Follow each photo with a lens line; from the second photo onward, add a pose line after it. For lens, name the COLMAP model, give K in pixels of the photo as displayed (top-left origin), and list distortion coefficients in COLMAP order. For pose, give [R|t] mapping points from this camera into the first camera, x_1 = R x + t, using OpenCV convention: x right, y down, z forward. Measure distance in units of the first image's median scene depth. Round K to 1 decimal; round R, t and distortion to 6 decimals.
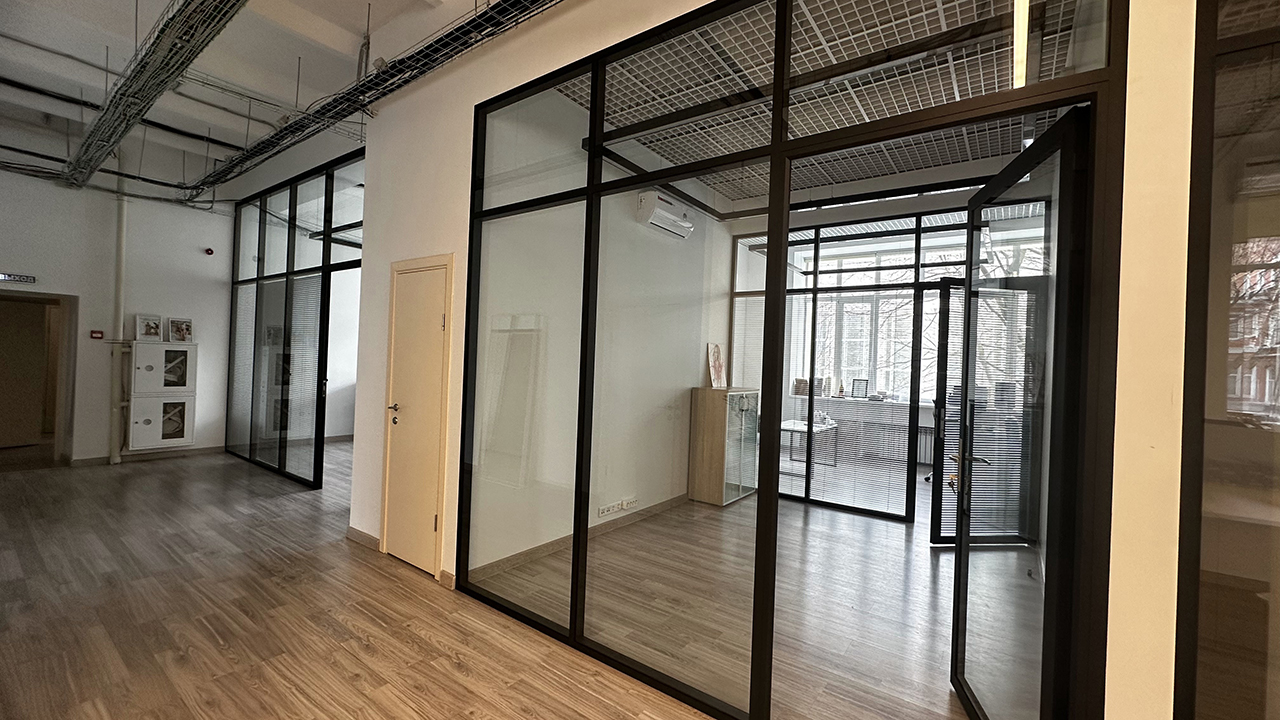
lens RADIAL K [[506.5, 0, 640.0], [0, 506.5, 360.0], [0, 0, 1]] dist [0.000291, 0.000117]
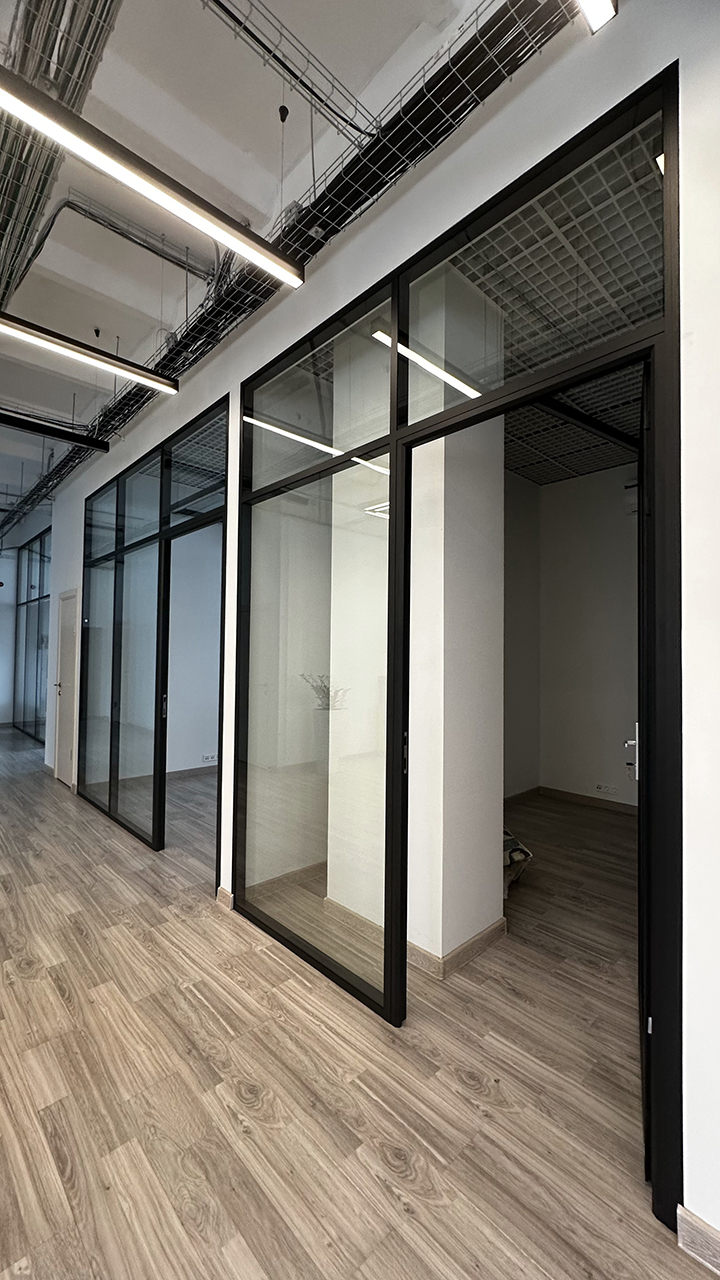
lens RADIAL K [[506.5, 0, 360.0], [0, 506.5, 640.0], [0, 0, 1]] dist [0.000291, 0.000117]
pose [[0.982487, -0.033099, -0.183368, 0.753479], [0.027792, 0.999119, -0.031440, 0.030338], [0.184248, 0.025793, 0.982541, -0.399049]]
